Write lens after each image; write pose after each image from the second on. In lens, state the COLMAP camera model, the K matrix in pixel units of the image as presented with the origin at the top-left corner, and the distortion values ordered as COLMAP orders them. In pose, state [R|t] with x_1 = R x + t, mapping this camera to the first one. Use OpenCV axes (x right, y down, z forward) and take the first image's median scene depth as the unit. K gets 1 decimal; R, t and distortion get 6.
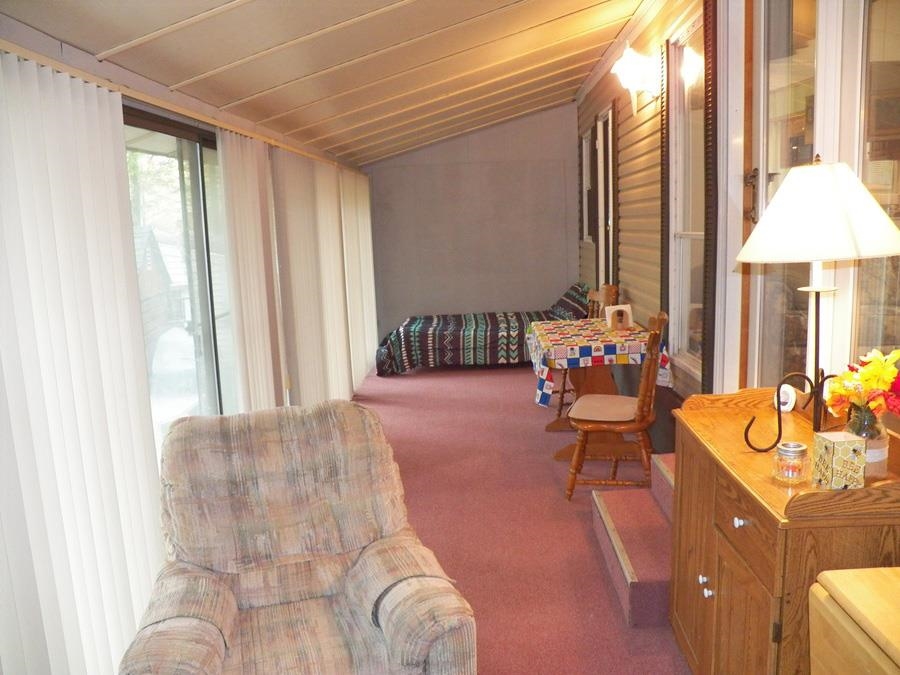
lens RADIAL K [[730.4, 0, 450.5], [0, 730.4, 341.6], [0, 0, 1]] dist [-0.141234, 0.099368]
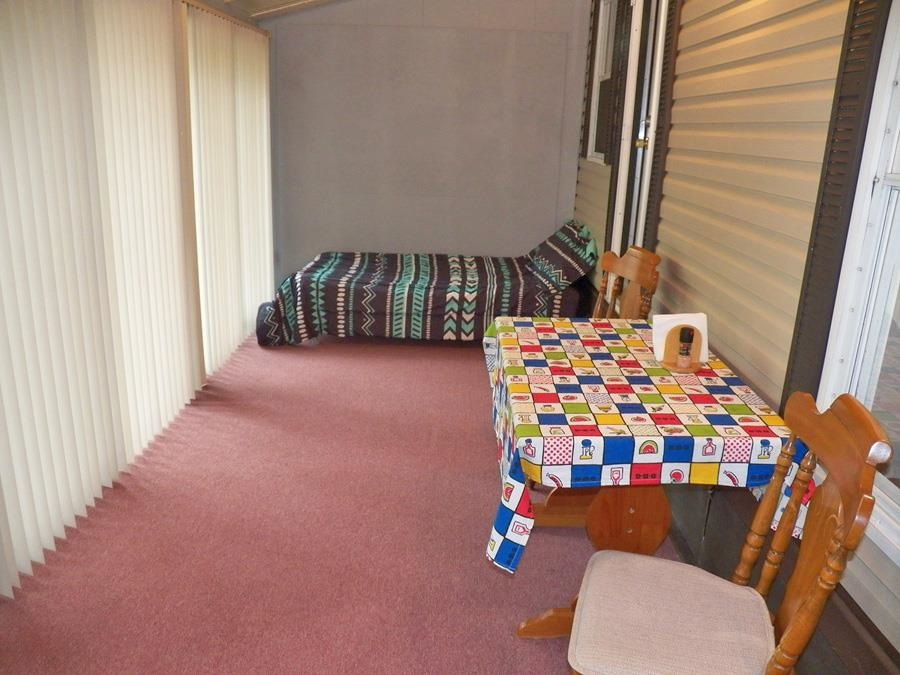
lens RADIAL K [[730.4, 0, 449.8], [0, 730.4, 336.2], [0, 0, 1]] dist [-0.141234, 0.099368]
pose [[0.996616, 0.065355, 0.049848, 0.038786], [-0.070994, 0.990072, 0.121312, -0.053182], [-0.041425, -0.124440, 0.991362, 0.352068]]
